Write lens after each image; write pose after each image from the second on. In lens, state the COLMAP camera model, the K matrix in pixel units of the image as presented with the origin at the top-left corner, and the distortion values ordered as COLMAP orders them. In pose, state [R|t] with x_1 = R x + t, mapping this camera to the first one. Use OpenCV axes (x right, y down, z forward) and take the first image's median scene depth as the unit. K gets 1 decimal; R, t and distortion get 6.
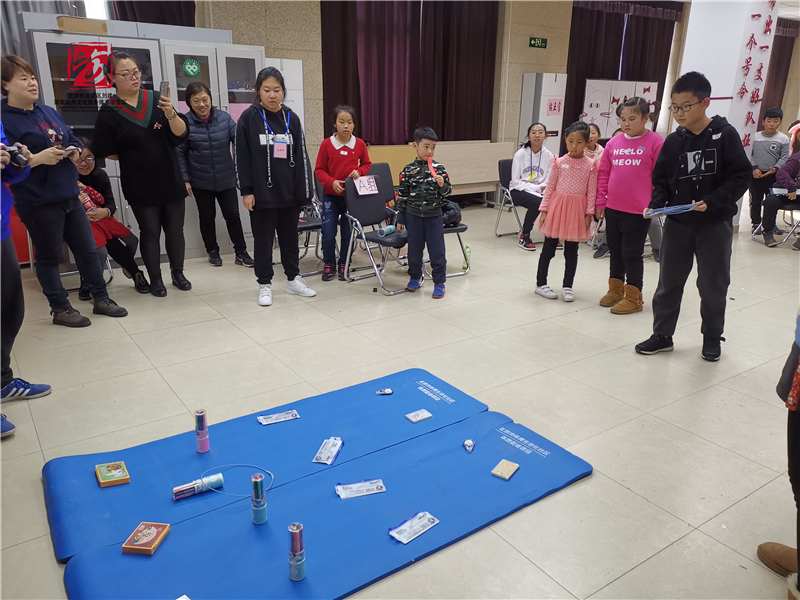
lens RADIAL K [[624.4, 0, 395.7], [0, 624.4, 294.6], [0, 0, 1]] dist [0.048461, -0.033001]
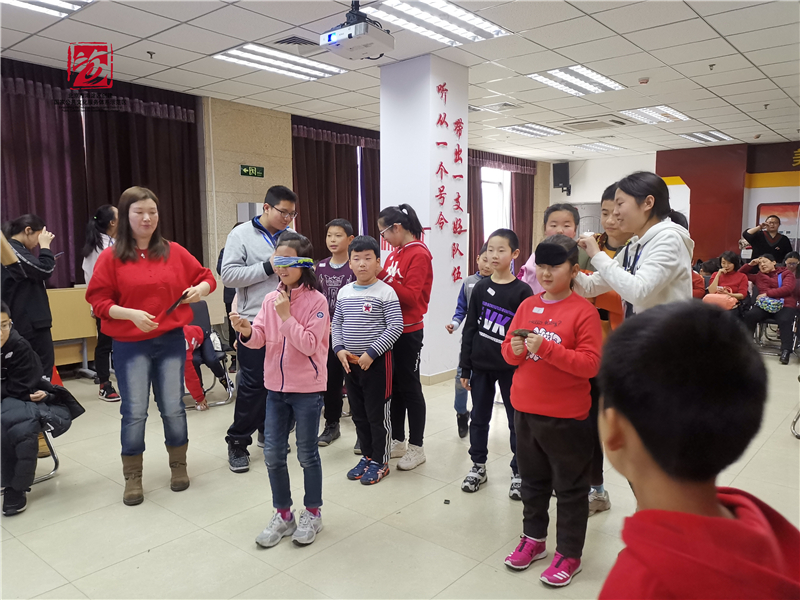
lens RADIAL K [[624.4, 0, 402.3], [0, 624.4, 297.4], [0, 0, 1]] dist [0.048461, -0.033001]
pose [[0.966244, -0.039199, 0.254629, 0.257109], [0.088751, 0.978505, -0.186147, -0.051224], [-0.241859, 0.202462, 0.948954, 0.180764]]
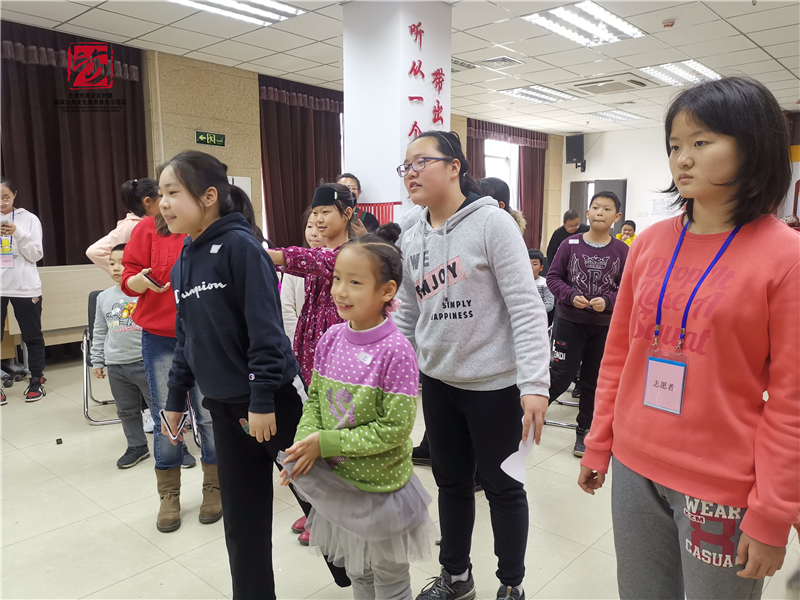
lens RADIAL K [[624.4, 0, 400.6], [0, 624.4, 307.0], [0, 0, 1]] dist [0.048461, -0.033001]
pose [[0.974039, -0.044344, 0.221997, 0.354485], [0.078732, 0.985767, -0.148540, -0.079720], [-0.212250, 0.162162, 0.963667, 0.305660]]
